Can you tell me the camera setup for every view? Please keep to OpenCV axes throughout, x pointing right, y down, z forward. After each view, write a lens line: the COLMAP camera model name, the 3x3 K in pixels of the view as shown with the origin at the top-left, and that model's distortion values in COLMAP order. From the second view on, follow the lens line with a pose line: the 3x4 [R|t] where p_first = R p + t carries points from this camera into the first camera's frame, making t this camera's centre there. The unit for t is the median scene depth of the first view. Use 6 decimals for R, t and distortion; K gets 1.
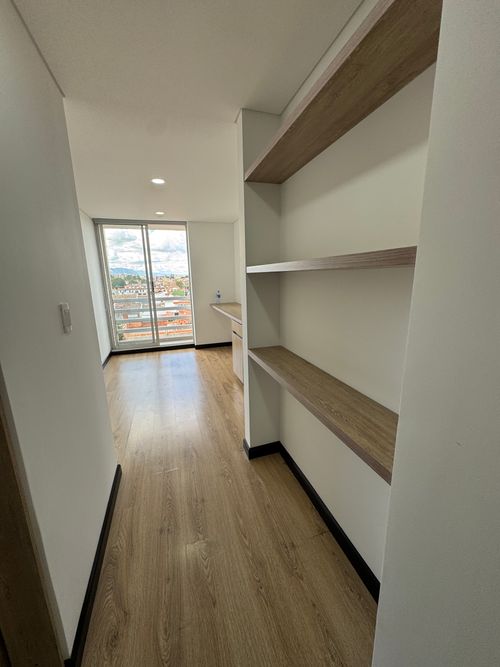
lens RADIAL K [[264.8, 0, 250.0], [0, 264.8, 333.5], [0, 0, 1]] dist [-0.000877, 0.000126]
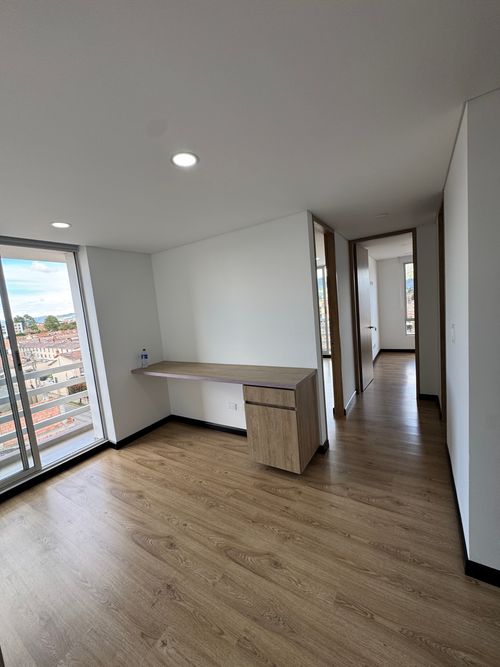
lens RADIAL K [[264.8, 0, 250.0], [0, 264.8, 333.5], [0, 0, 1]] dist [-0.000877, 0.000126]
pose [[0.766153, -0.120273, 0.631304, -0.361664], [0.212239, 0.974569, -0.071904, -0.101865], [-0.606601, 0.189077, 0.772195, 0.335901]]
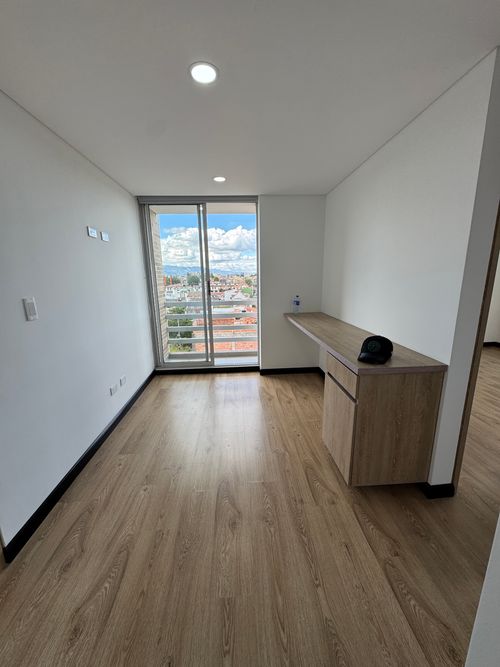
lens RADIAL K [[264.8, 0, 250.0], [0, 264.8, 333.5], [0, 0, 1]] dist [-0.000877, 0.000126]
pose [[0.968622, 0.056481, -0.242036, -0.071307], [-0.054929, 0.998404, 0.013161, -0.069400], [0.242393, 0.000547, 0.970178, 0.324011]]
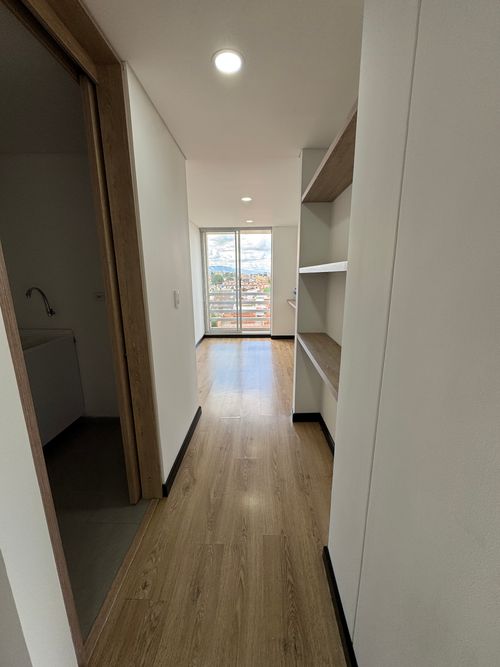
lens RADIAL K [[264.8, 0, 250.0], [0, 264.8, 333.5], [0, 0, 1]] dist [-0.000877, 0.000126]
pose [[0.943845, 0.084325, -0.319446, 0.075839], [-0.082118, 0.996414, 0.020397, 0.022239], [0.320020, 0.006980, 0.947385, -0.112568]]
